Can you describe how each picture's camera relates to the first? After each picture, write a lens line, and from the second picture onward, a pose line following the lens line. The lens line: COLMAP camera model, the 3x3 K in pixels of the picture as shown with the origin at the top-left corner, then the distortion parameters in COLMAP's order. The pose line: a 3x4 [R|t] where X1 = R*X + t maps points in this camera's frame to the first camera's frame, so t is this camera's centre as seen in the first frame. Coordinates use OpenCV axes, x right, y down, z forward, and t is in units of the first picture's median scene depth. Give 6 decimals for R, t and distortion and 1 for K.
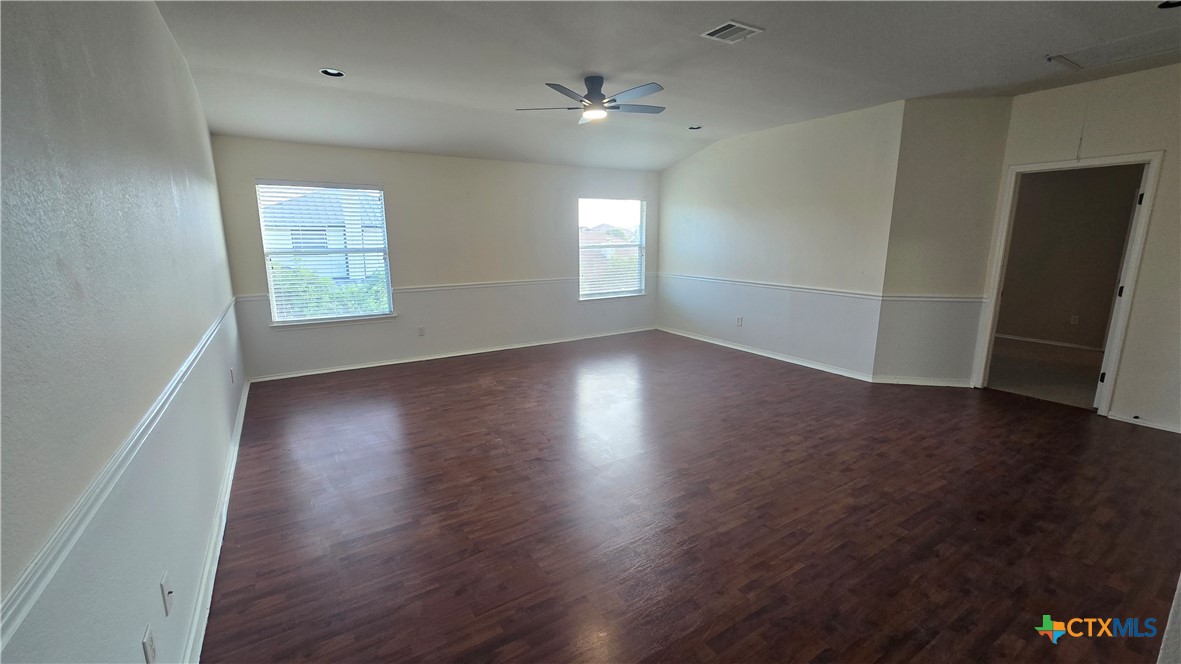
lens RADIAL K [[484.9, 0, 589.0], [0, 484.9, 331.2], [0, 0, 1]] dist [-0.006144, 0.000988]
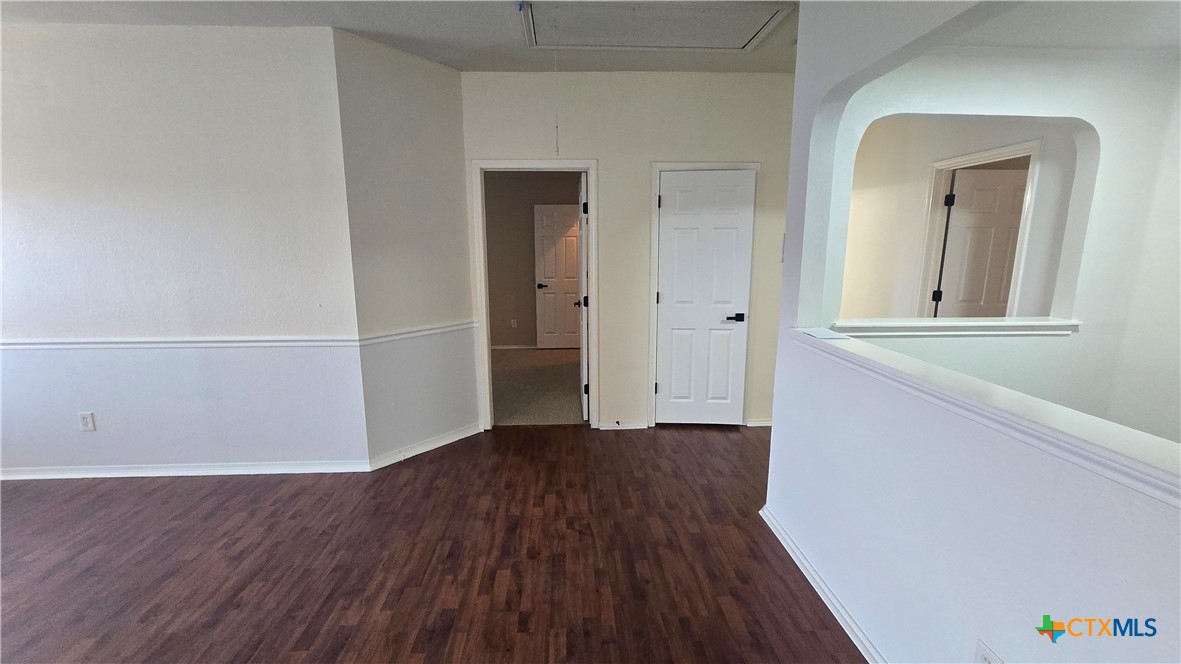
lens RADIAL K [[483.5, 0, 585.9], [0, 483.5, 335.1], [0, 0, 1]] dist [-0.002285, 0.000055]
pose [[0.495418, -0.156695, 0.854405, 0.208065], [0.170769, 0.981970, 0.081072, -0.079242], [-0.851704, 0.105741, 0.513244, 0.415794]]
